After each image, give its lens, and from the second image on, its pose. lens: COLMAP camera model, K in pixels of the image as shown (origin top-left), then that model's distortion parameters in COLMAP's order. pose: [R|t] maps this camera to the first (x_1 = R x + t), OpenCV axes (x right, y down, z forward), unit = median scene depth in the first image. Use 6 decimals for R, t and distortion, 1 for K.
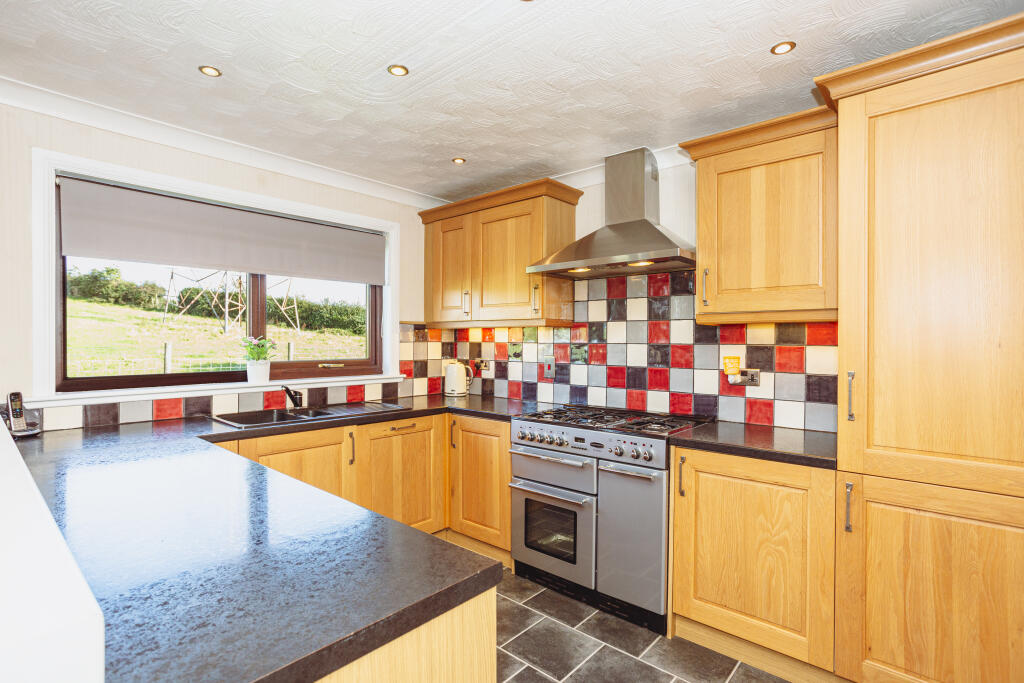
lens RADIAL K [[497.2, 0, 512.0], [0, 497.2, 341.5], [0, 0, 1]] dist [-0.037385, 0.021678]
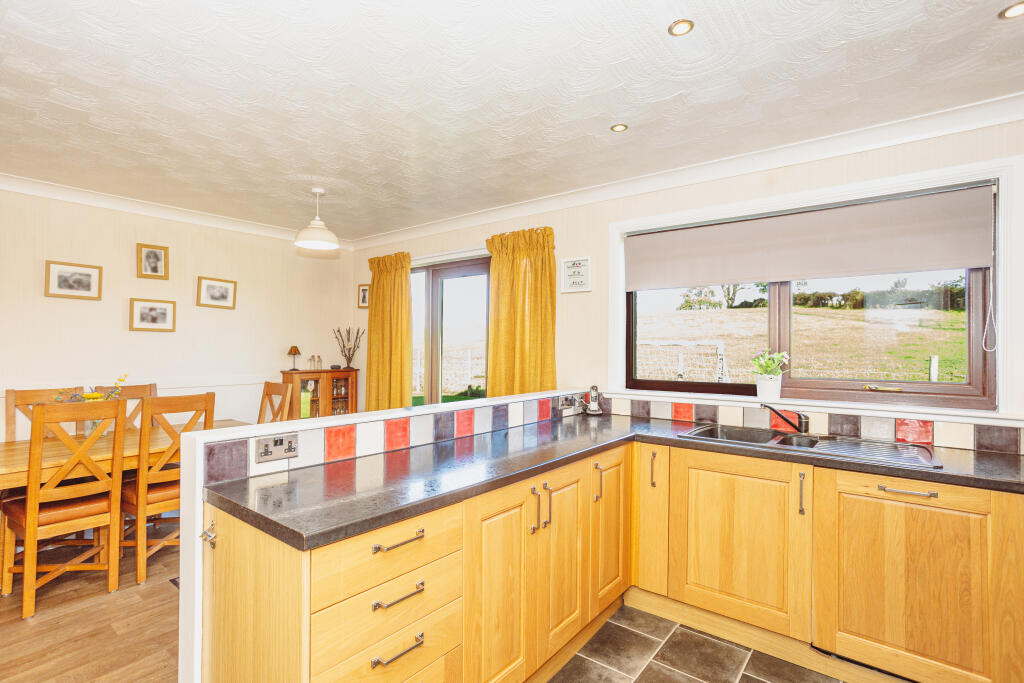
lens RADIAL K [[497.2, 0, 512.0], [0, 497.2, 341.5], [0, 0, 1]] dist [-0.037385, 0.021678]
pose [[0.066346, -0.017344, -0.997646, 0.403054], [-0.014523, 0.999726, -0.018346, -0.000411], [0.997691, 0.015706, 0.066076, 0.481578]]
